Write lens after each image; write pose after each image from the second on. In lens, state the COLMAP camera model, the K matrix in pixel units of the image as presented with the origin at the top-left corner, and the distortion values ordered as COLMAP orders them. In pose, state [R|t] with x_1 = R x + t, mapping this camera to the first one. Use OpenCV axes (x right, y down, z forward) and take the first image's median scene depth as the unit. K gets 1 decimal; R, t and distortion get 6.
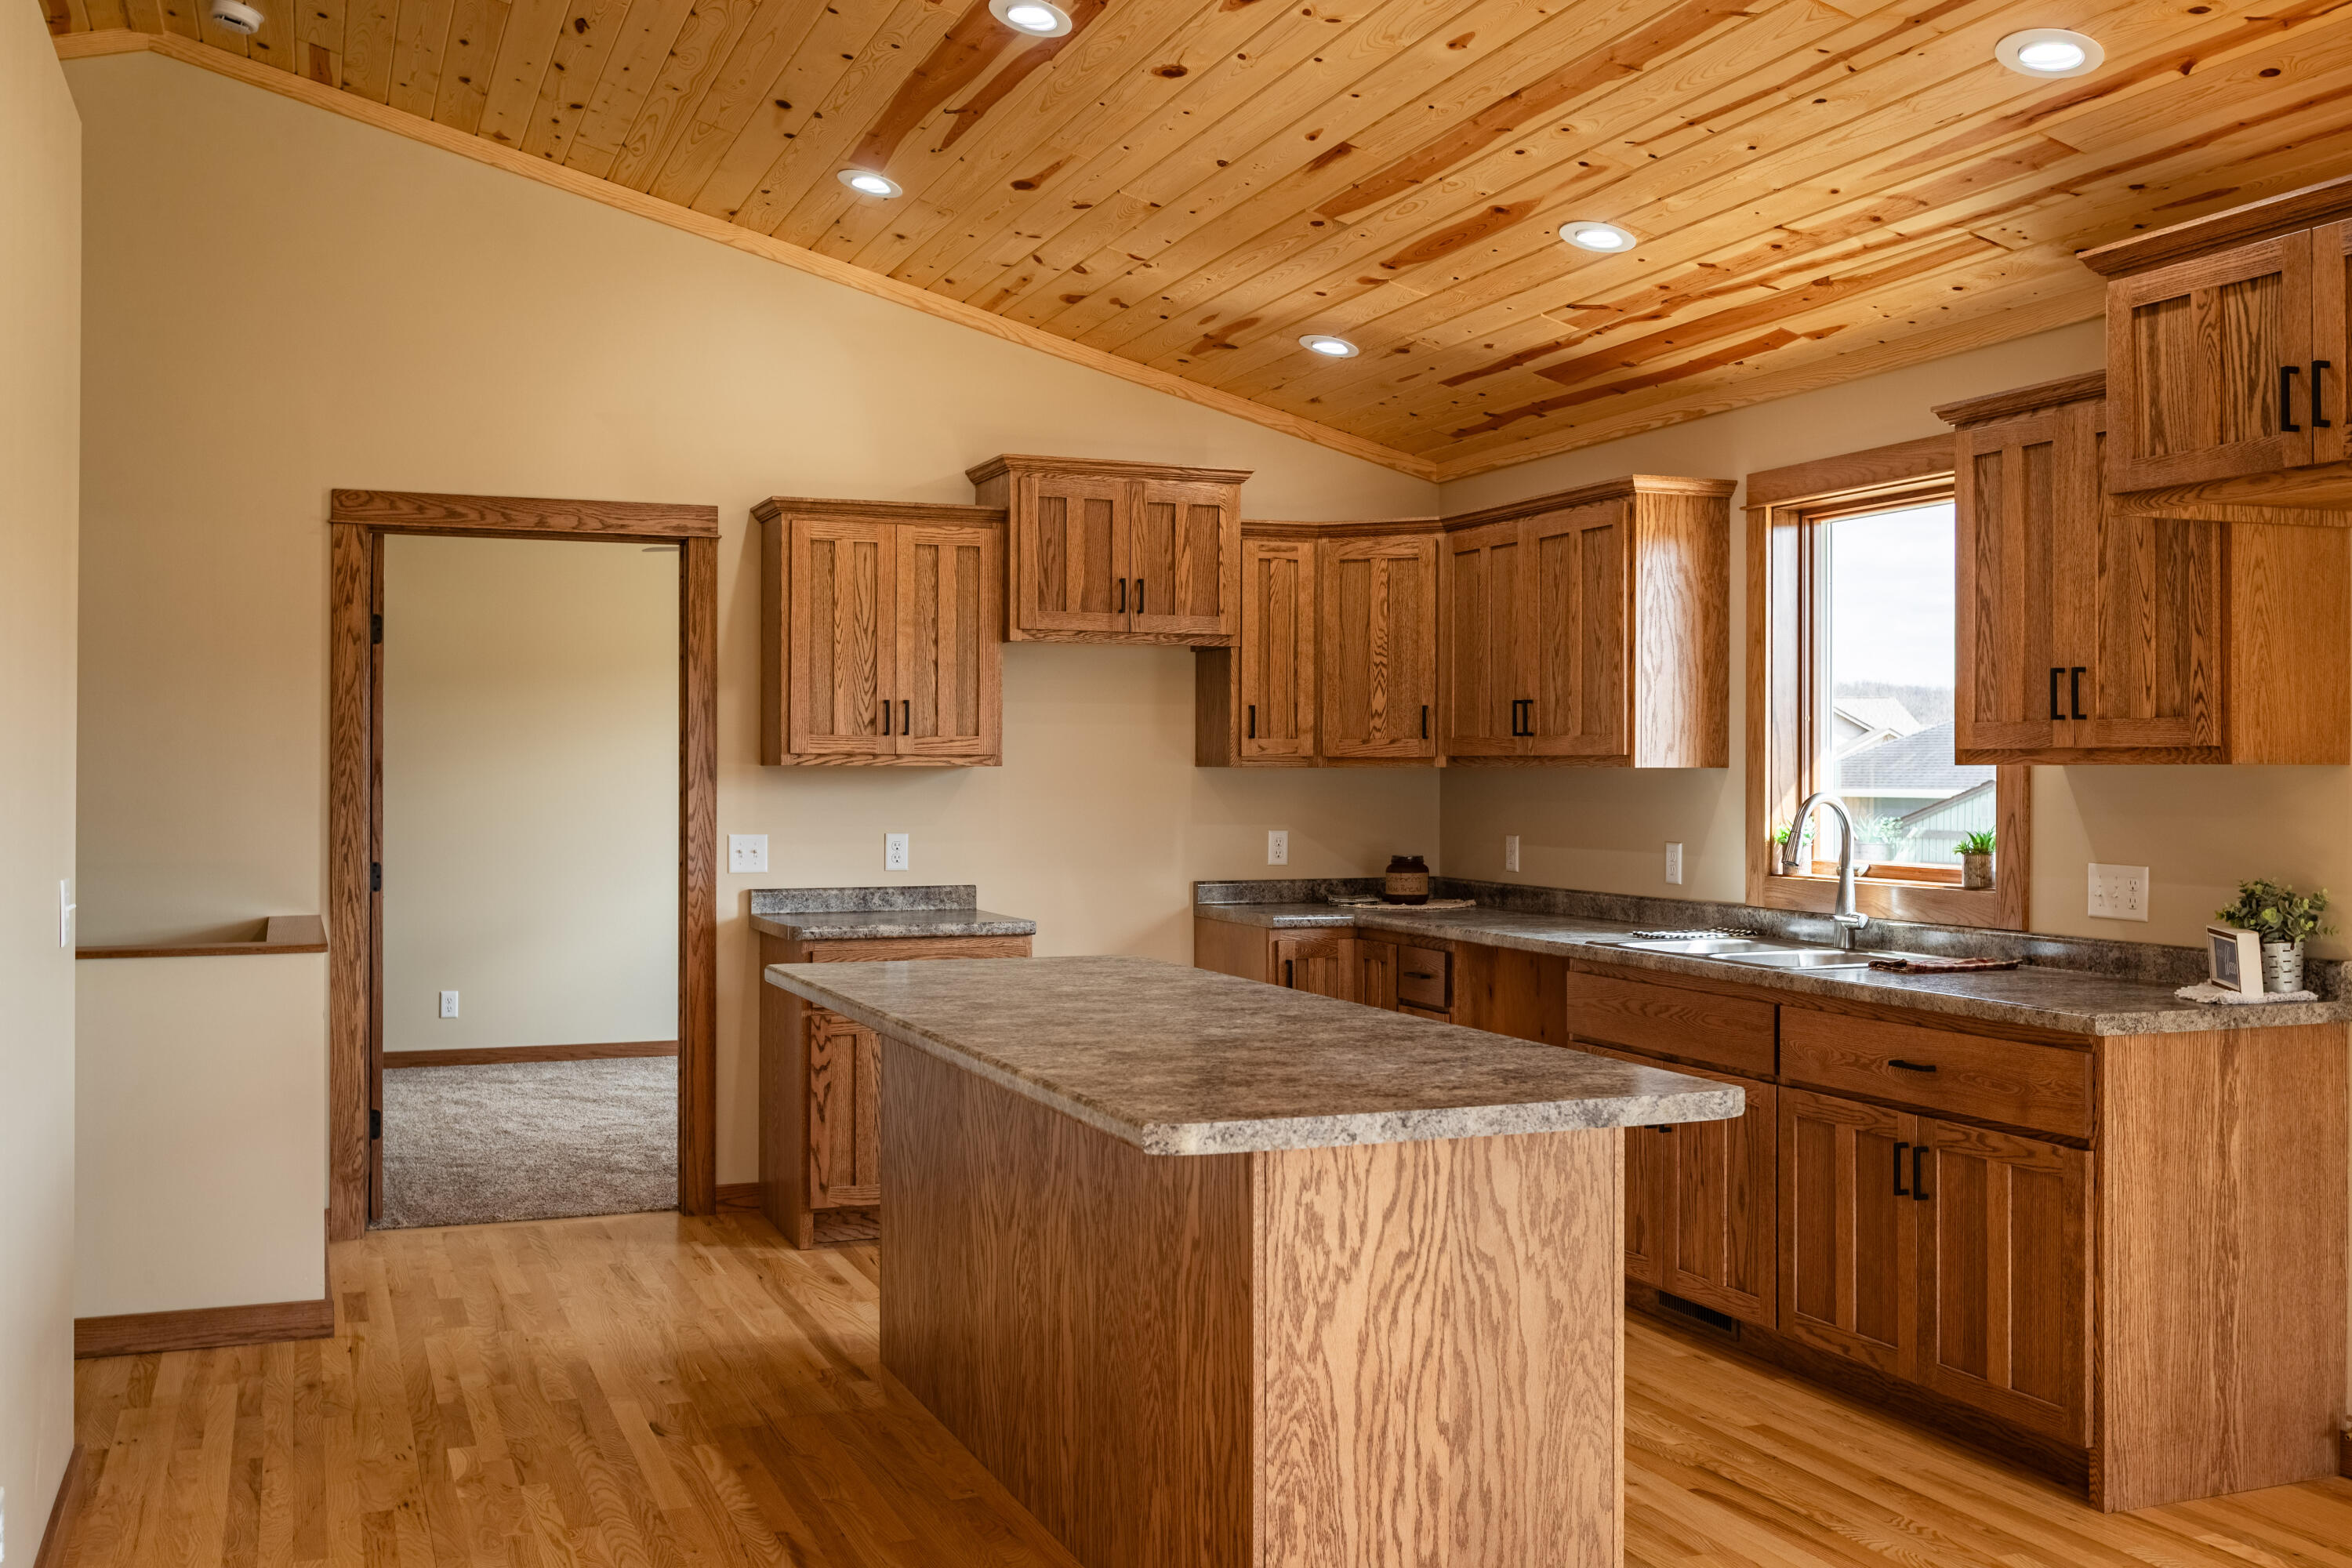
lens RADIAL K [[2246.7, 0, 1174.9], [0, 2246.7, 779.7], [0, 0, 1]] dist [0.002176, 0.000000]
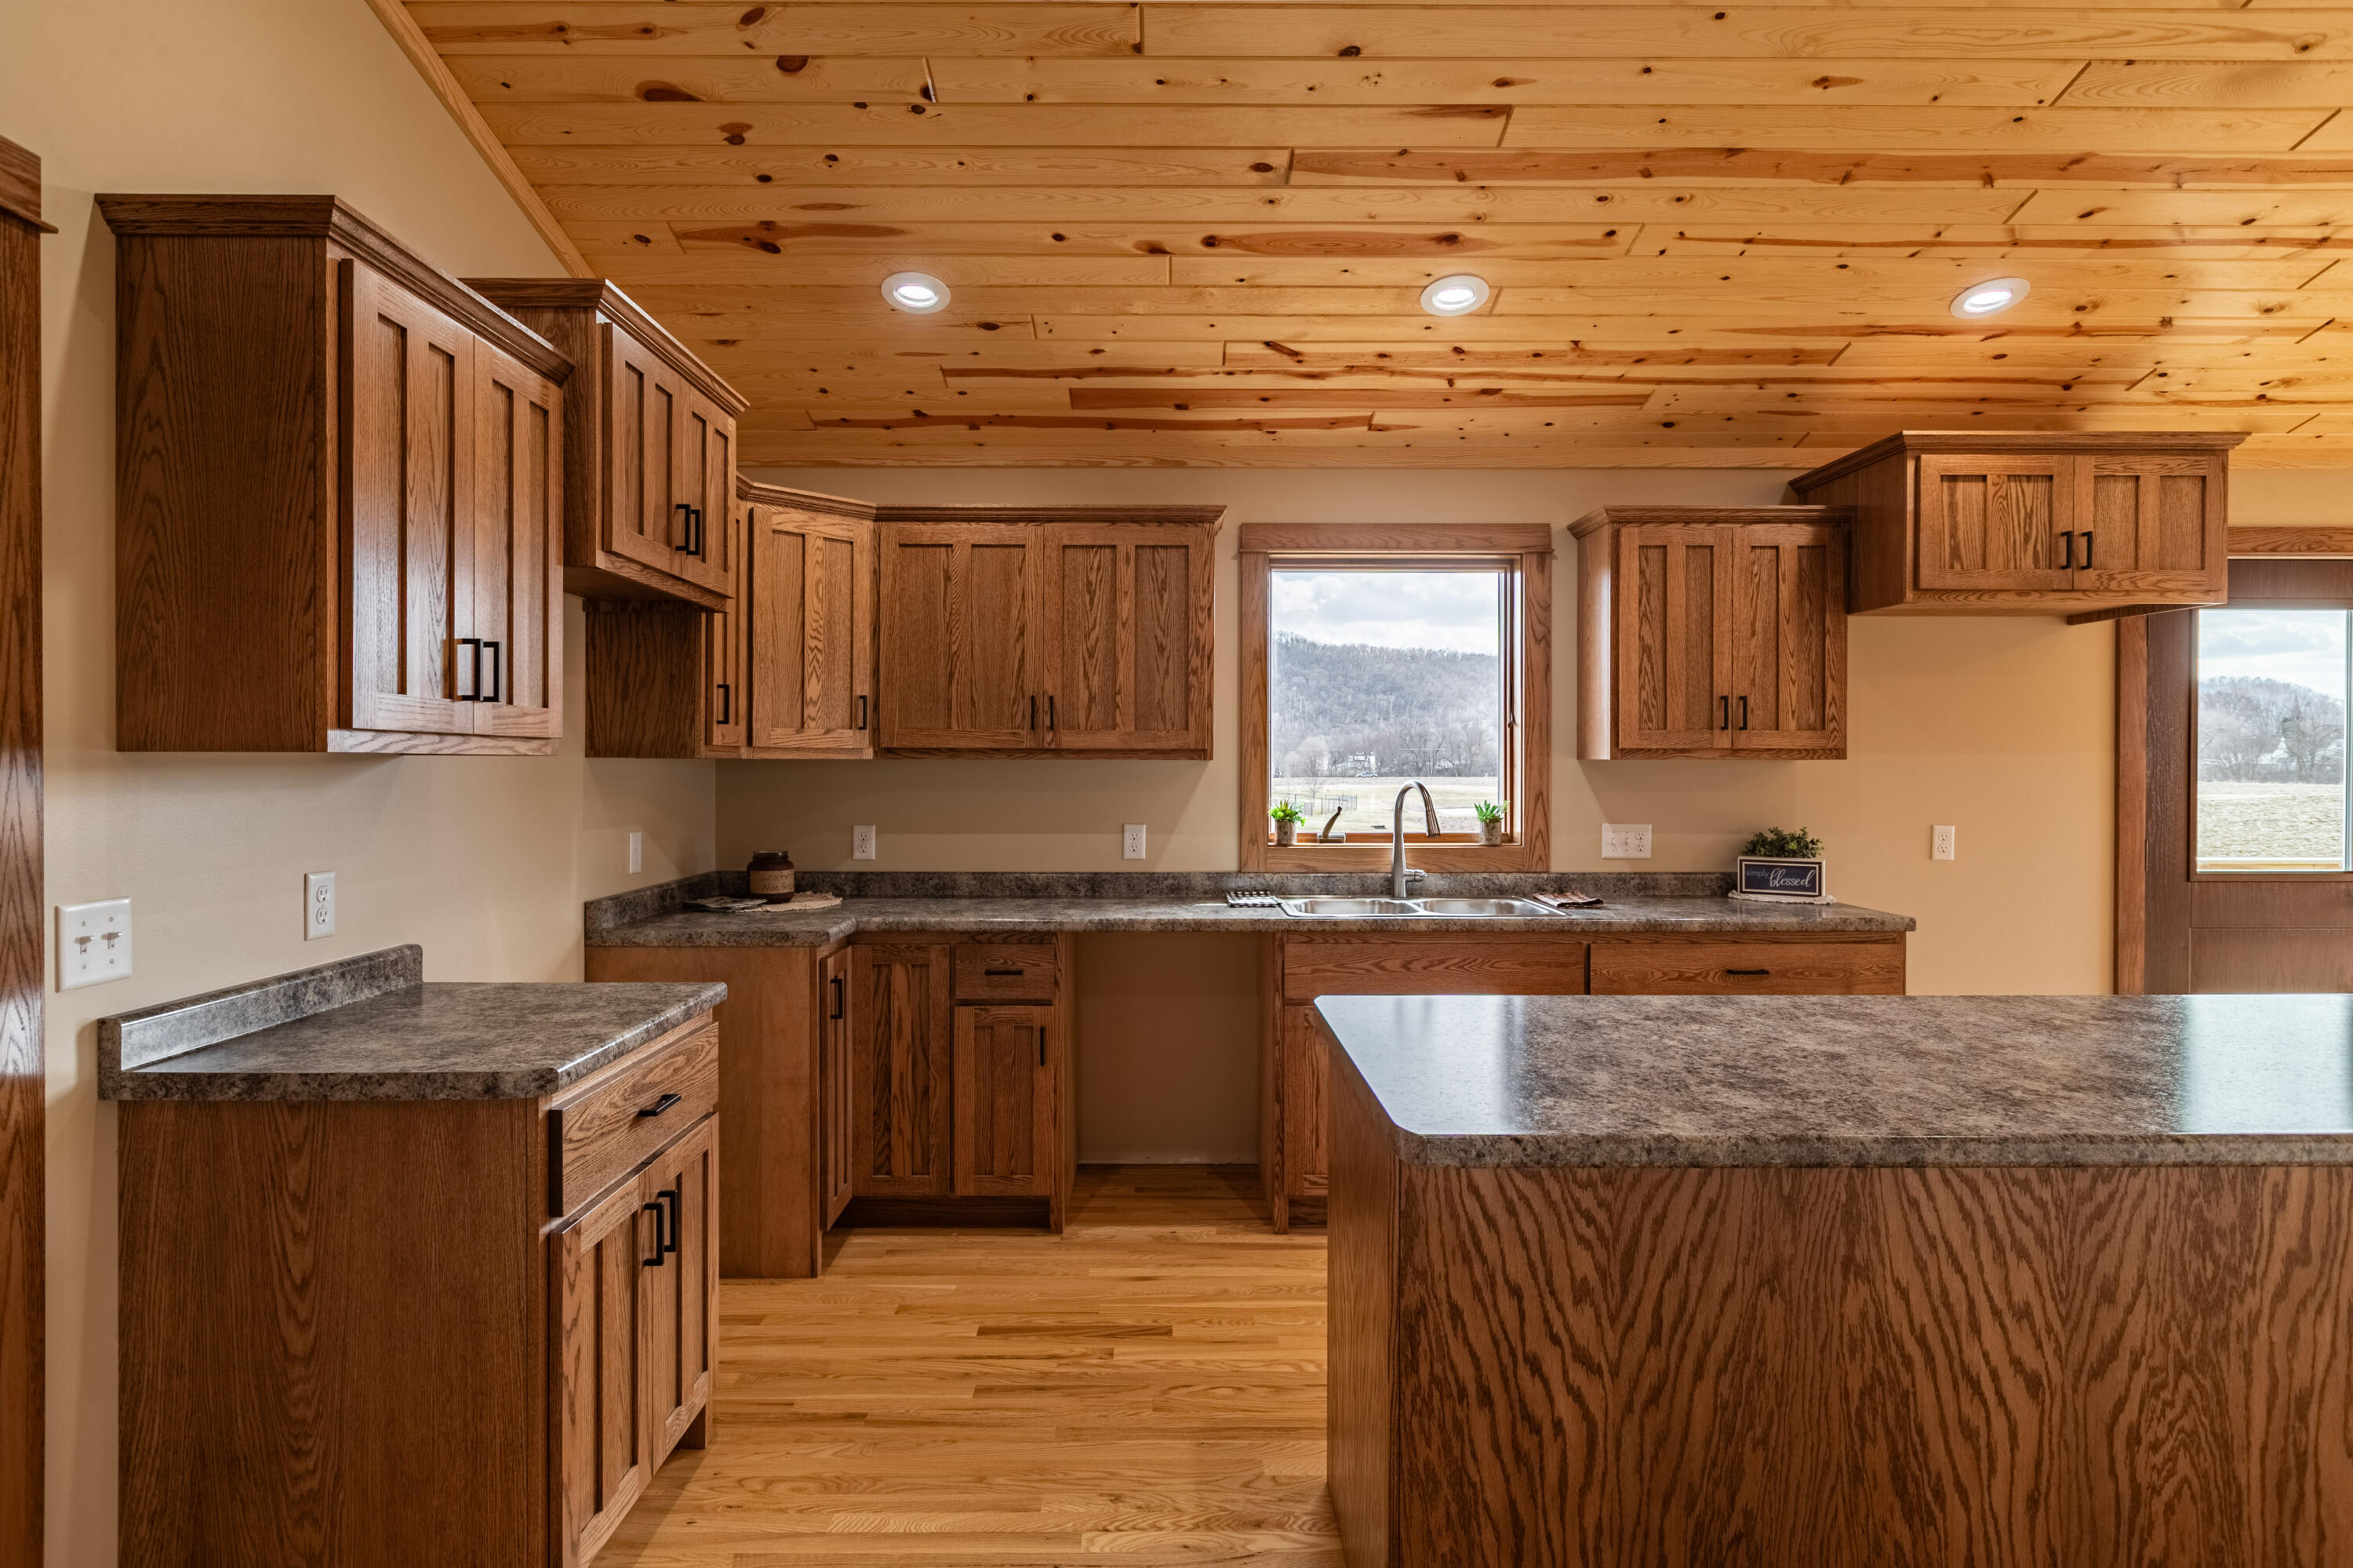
lens RADIAL K [[1227.9, 0, 1175.4], [0, 1227.9, 773.5], [0, 0, 1]] dist [0.000138, -0.000557]
pose [[0.357005, -0.007751, 0.934070, -0.387841], [0.003257, 0.999970, 0.007053, -0.003098], [-0.934097, 0.000524, 0.357020, 0.788696]]
